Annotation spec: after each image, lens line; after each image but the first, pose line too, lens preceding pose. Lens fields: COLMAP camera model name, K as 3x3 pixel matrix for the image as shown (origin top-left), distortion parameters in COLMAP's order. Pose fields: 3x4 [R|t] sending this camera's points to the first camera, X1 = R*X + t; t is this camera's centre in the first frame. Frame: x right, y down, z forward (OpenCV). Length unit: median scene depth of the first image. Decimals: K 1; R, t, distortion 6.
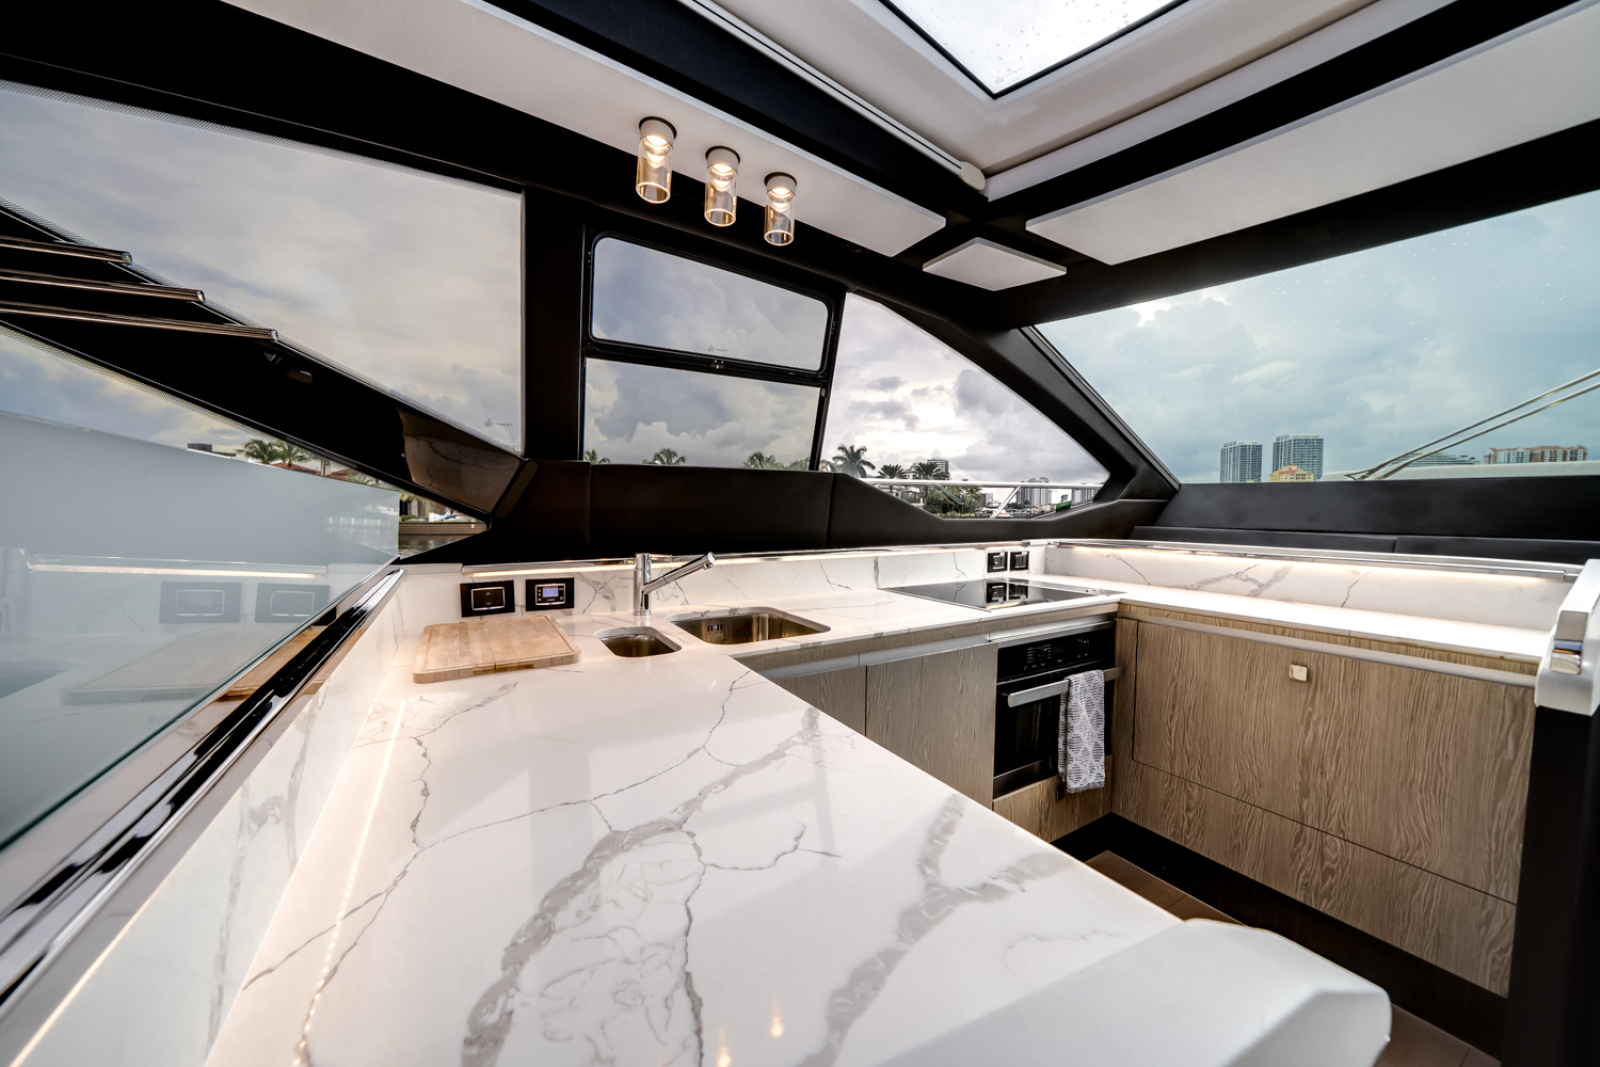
lens RADIAL K [[570.3, 0, 788.9], [0, 570.3, 539.0], [0, 0, 1]] dist [0.001127, 0.000301]
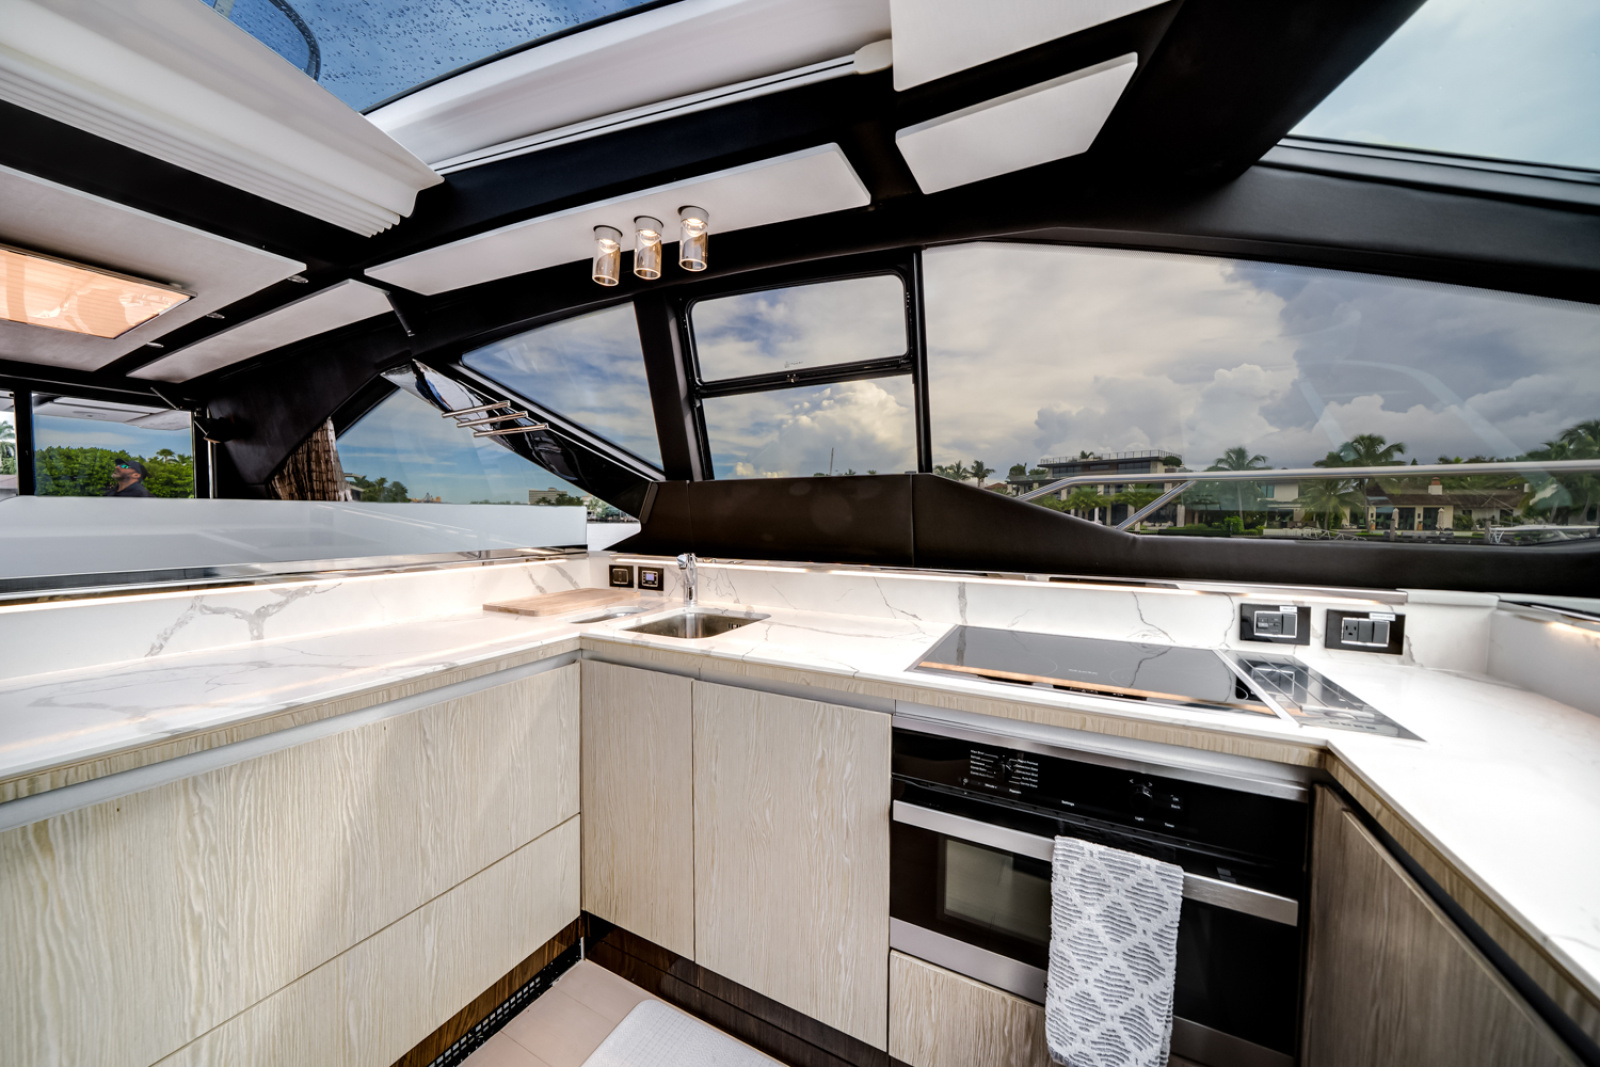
lens RADIAL K [[570.3, 0, 788.9], [0, 570.3, 539.0], [0, 0, 1]] dist [0.001127, 0.000301]
pose [[0.507422, 0.036535, -0.860923, 0.781107], [-0.049785, 0.998675, 0.013039, -0.028019], [0.860258, 0.036245, 0.508568, 0.484578]]
